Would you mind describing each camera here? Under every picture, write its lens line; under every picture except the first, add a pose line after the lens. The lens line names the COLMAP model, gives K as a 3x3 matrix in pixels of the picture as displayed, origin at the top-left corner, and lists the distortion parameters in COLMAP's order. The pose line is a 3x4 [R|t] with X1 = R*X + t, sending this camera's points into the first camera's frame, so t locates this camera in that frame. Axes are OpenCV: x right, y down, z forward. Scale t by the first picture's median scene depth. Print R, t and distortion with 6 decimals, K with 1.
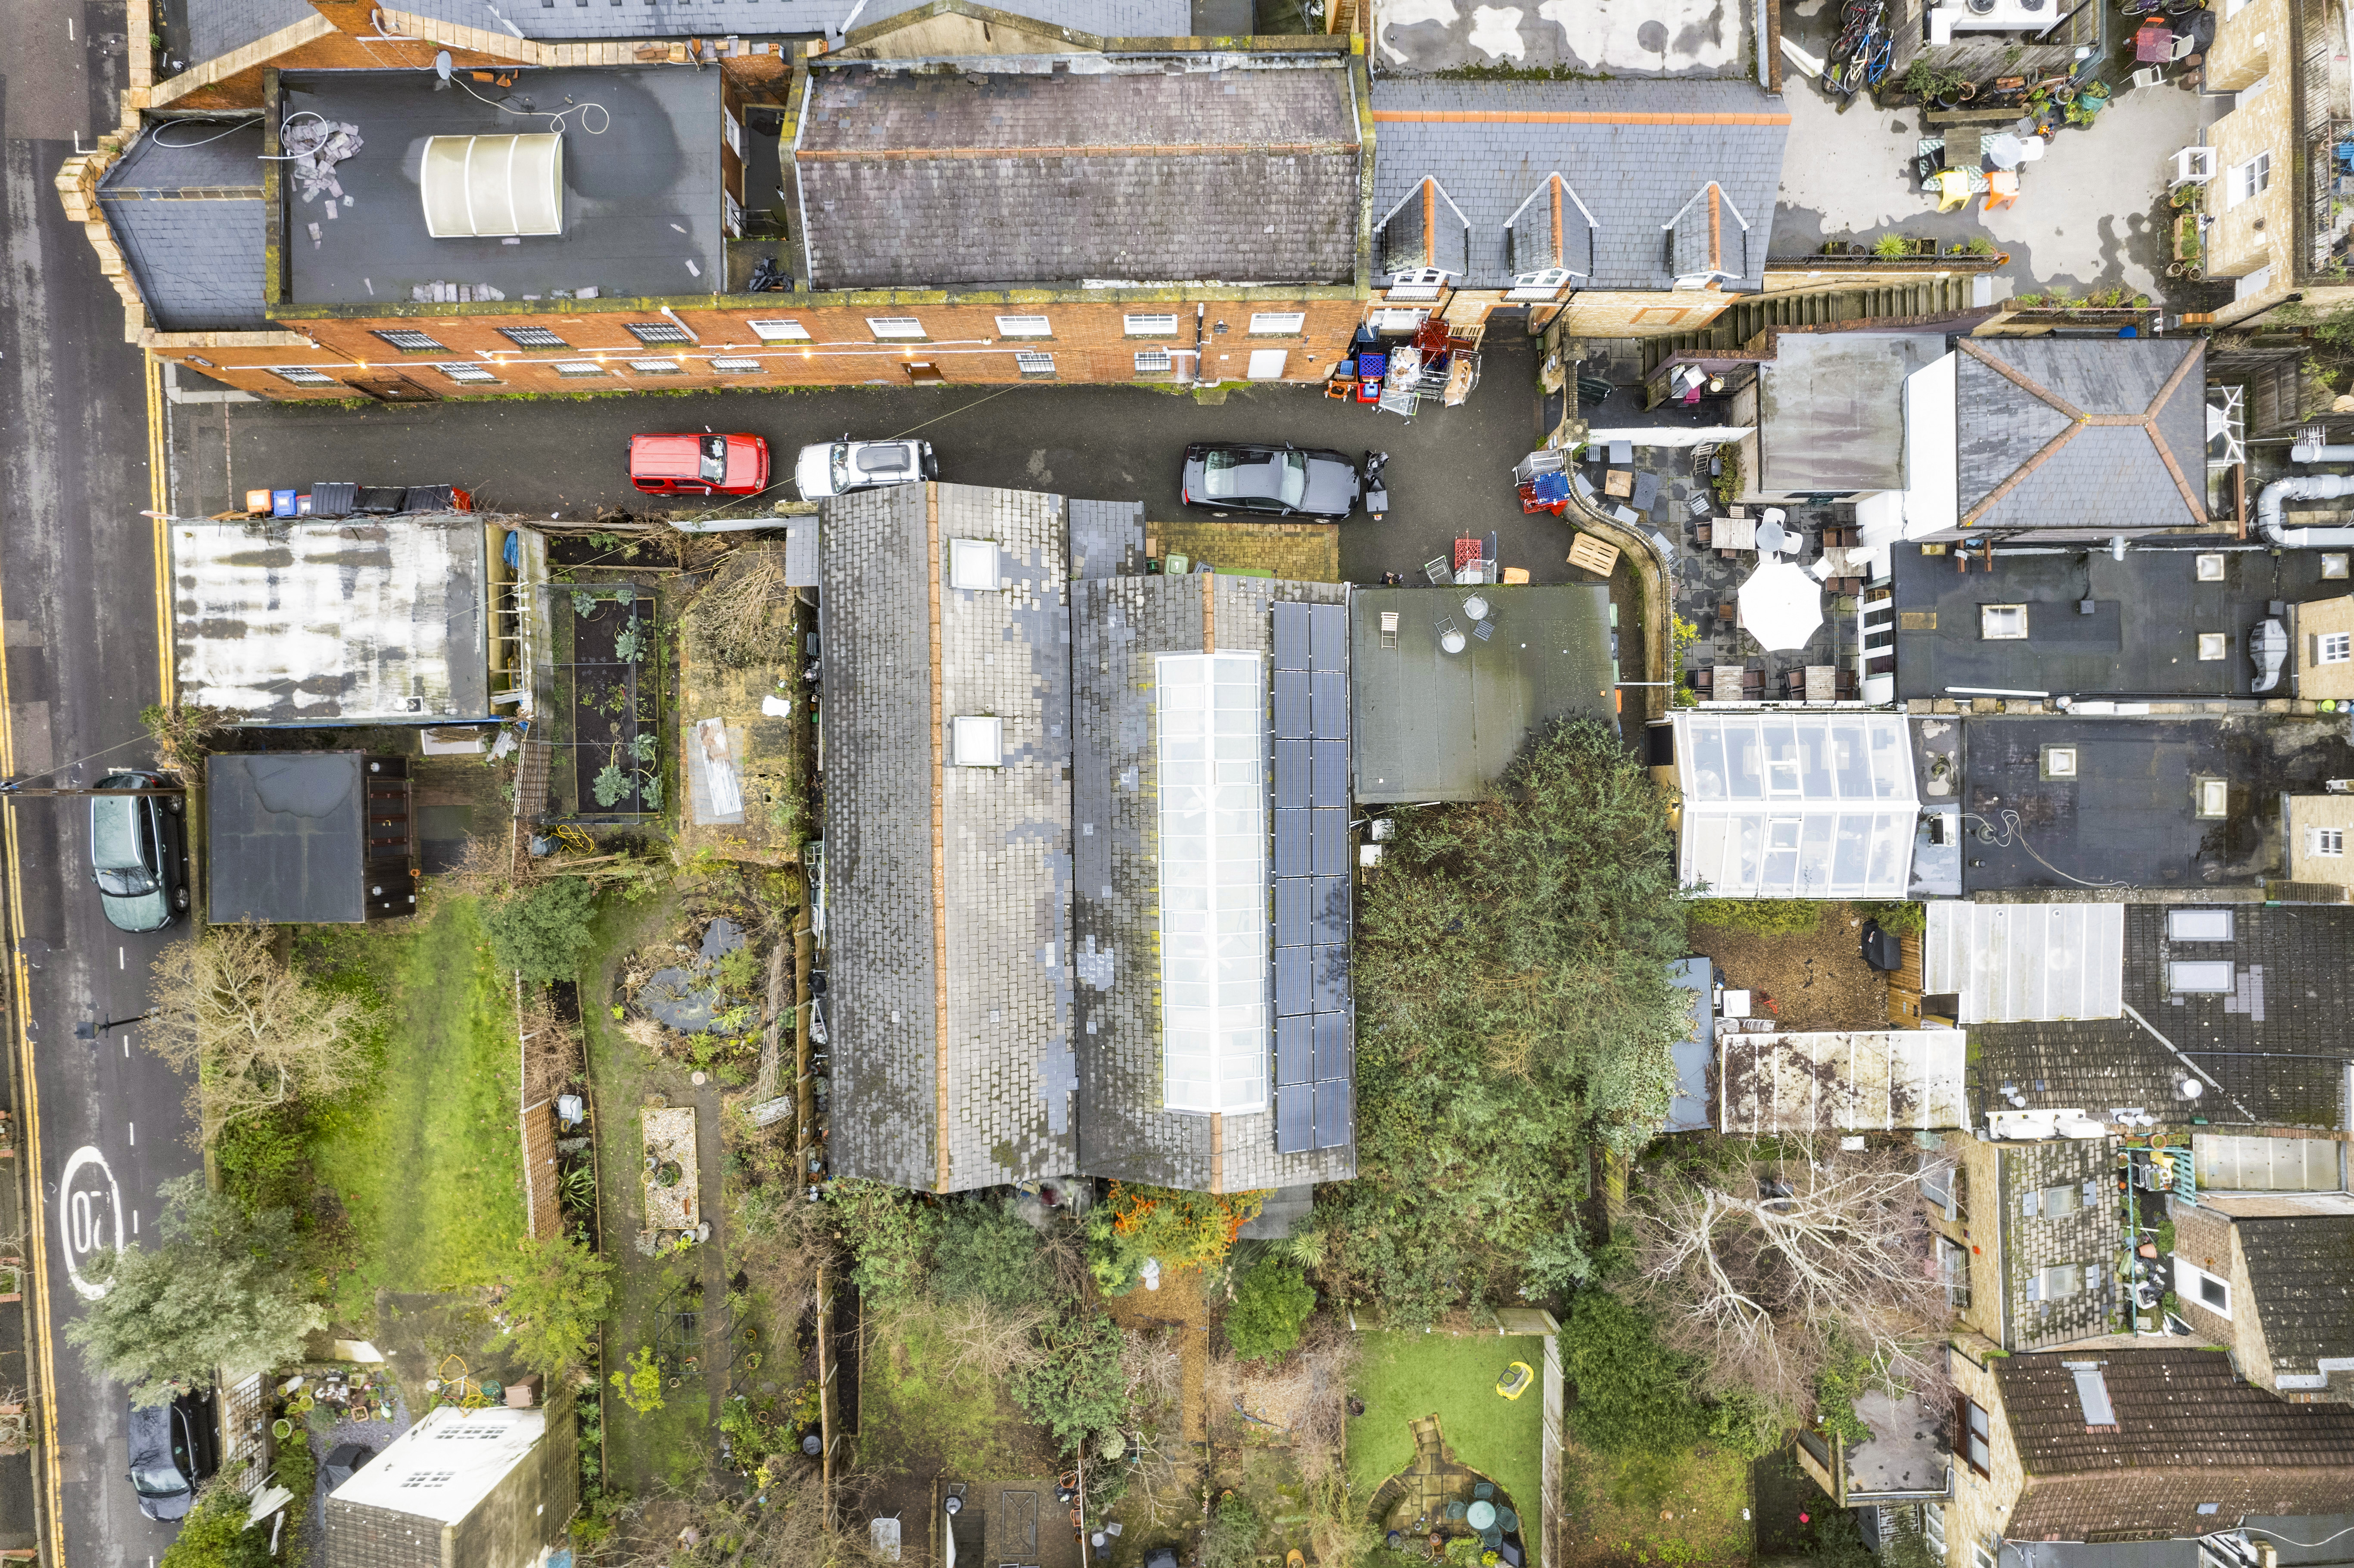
lens RADIAL K [[1505.3, 0, 1177.8], [0, 1505.3, 779.8], [0, 0, 1]] dist [-0.051106, 0.040111]
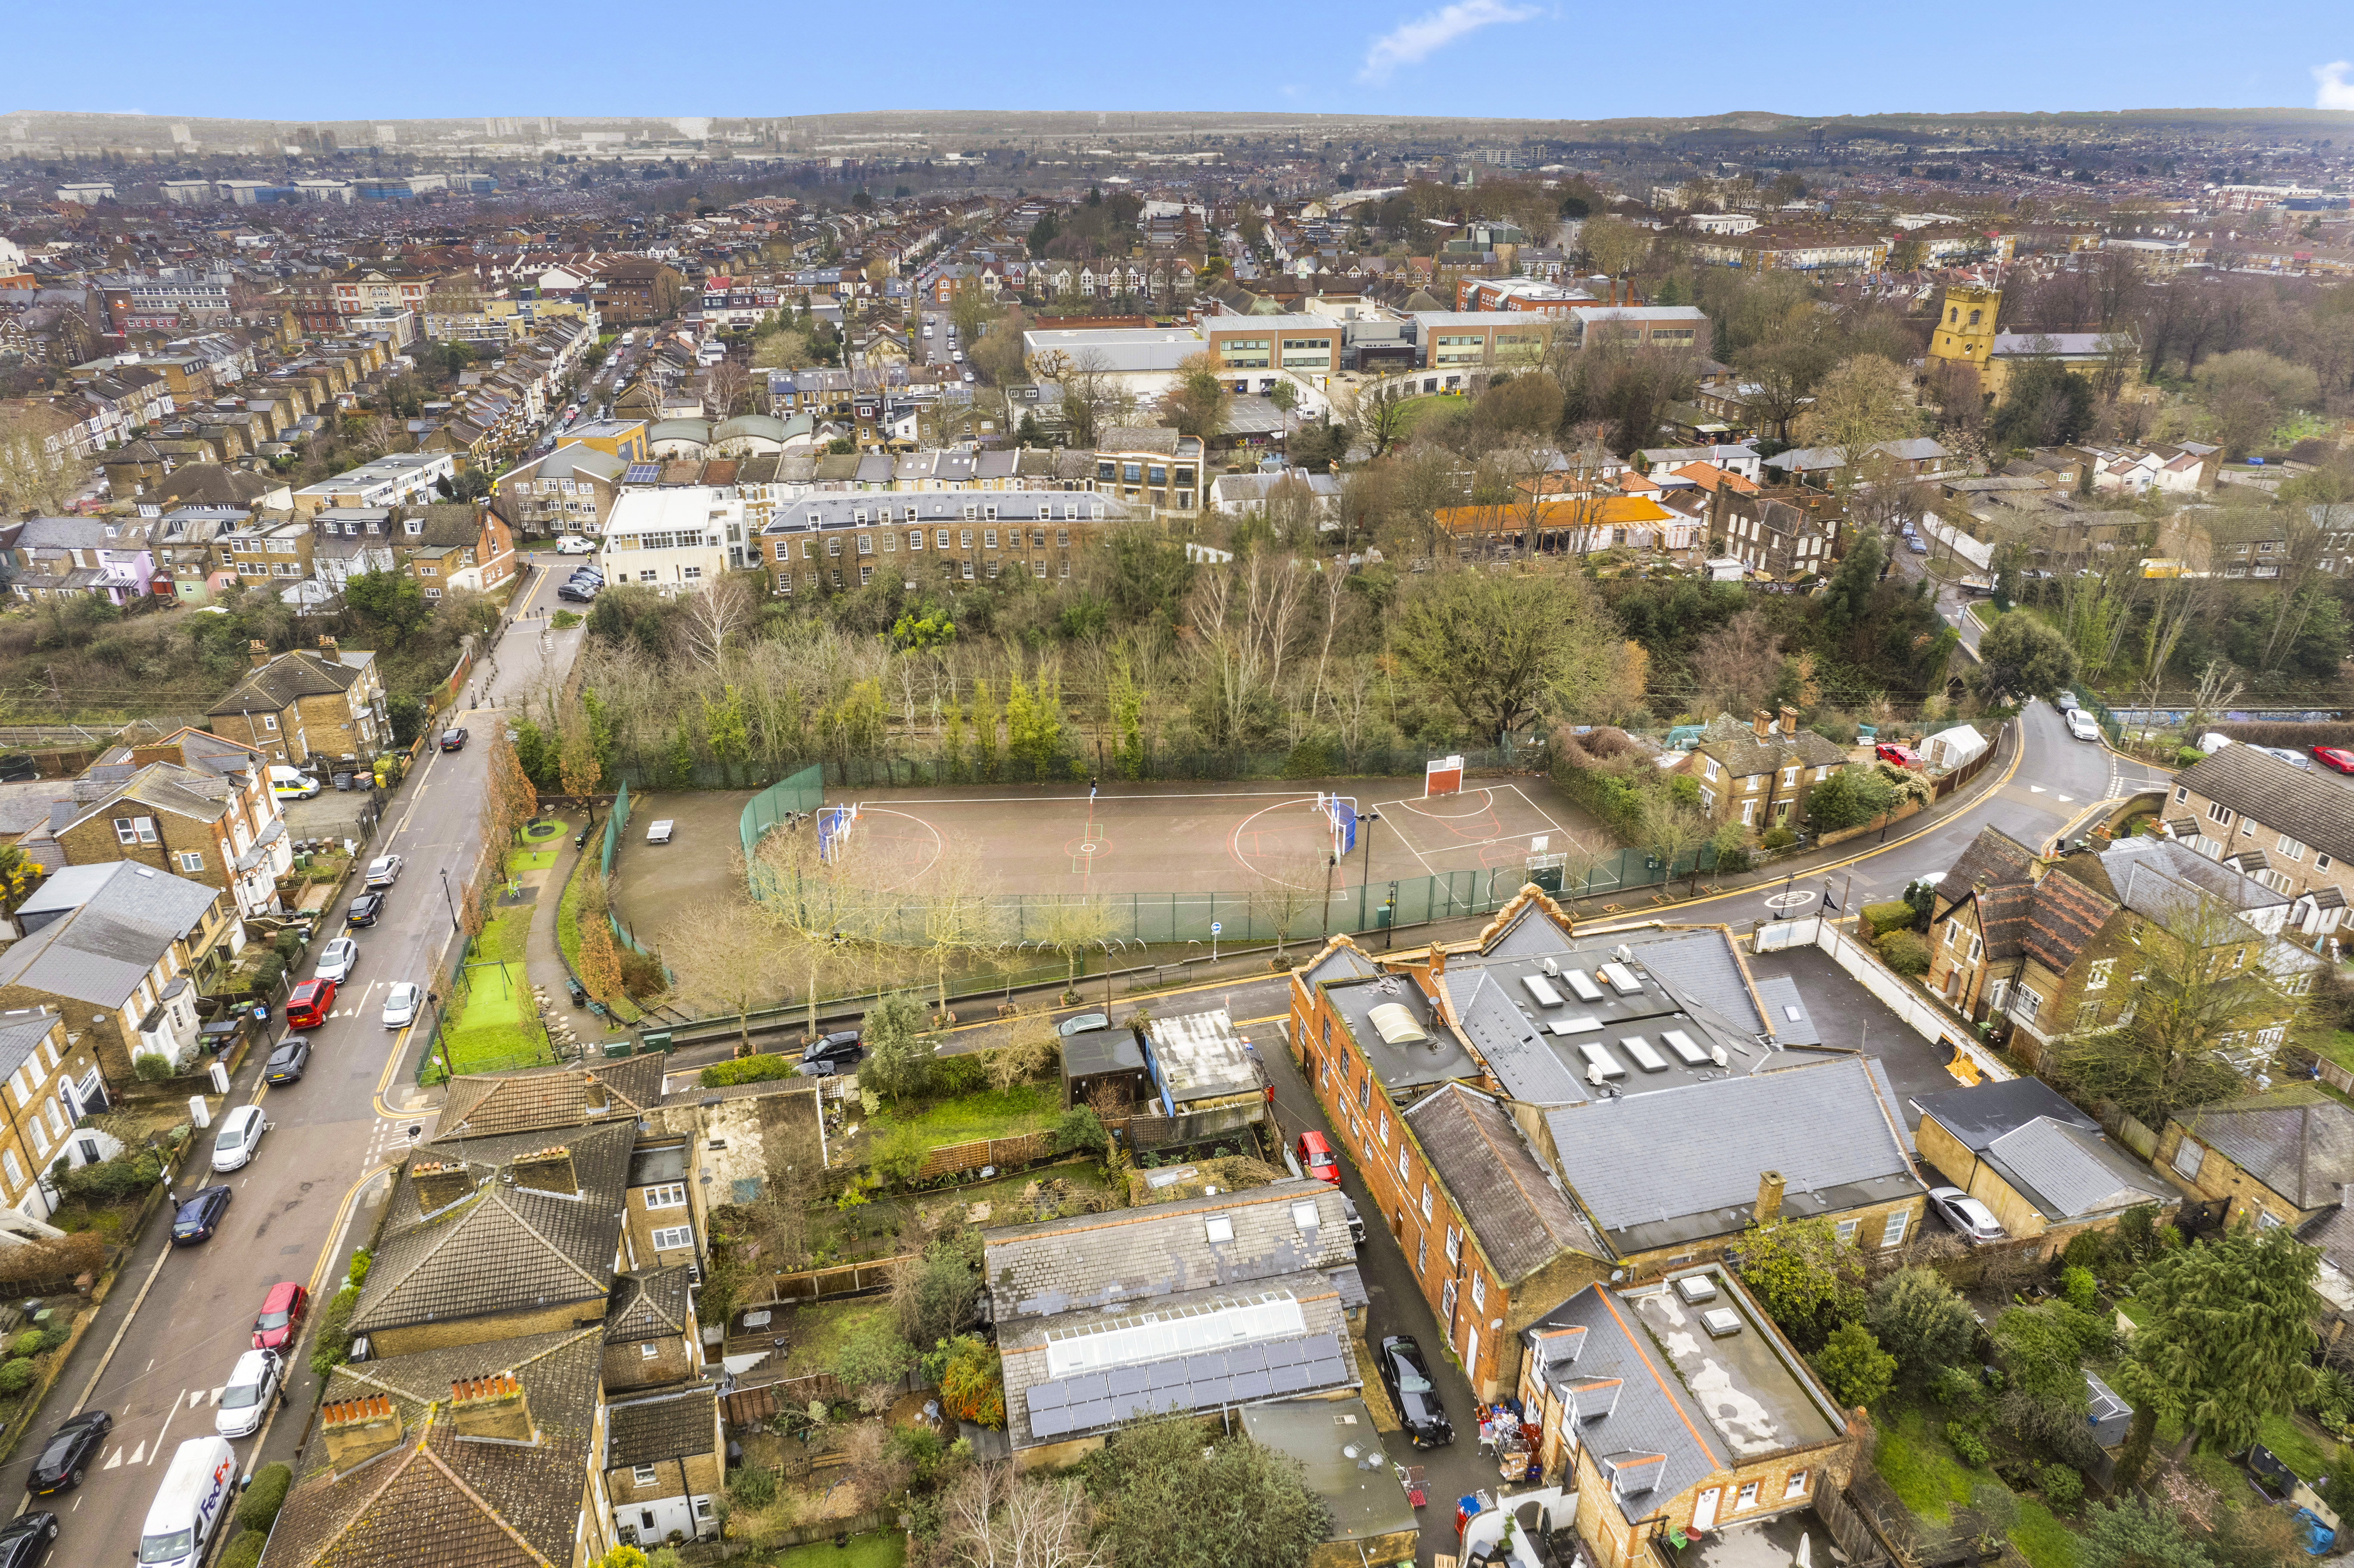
lens RADIAL K [[1505.3, 0, 1180.9], [0, 1505.3, 778.5], [0, 0, 1]] dist [-0.051106, 0.040111]
pose [[0.221663, 0.397700, -0.890337, 1.286469], [-0.975105, 0.084865, -0.204859, 0.353232], [-0.005914, 0.913582, 0.406611, -0.302128]]
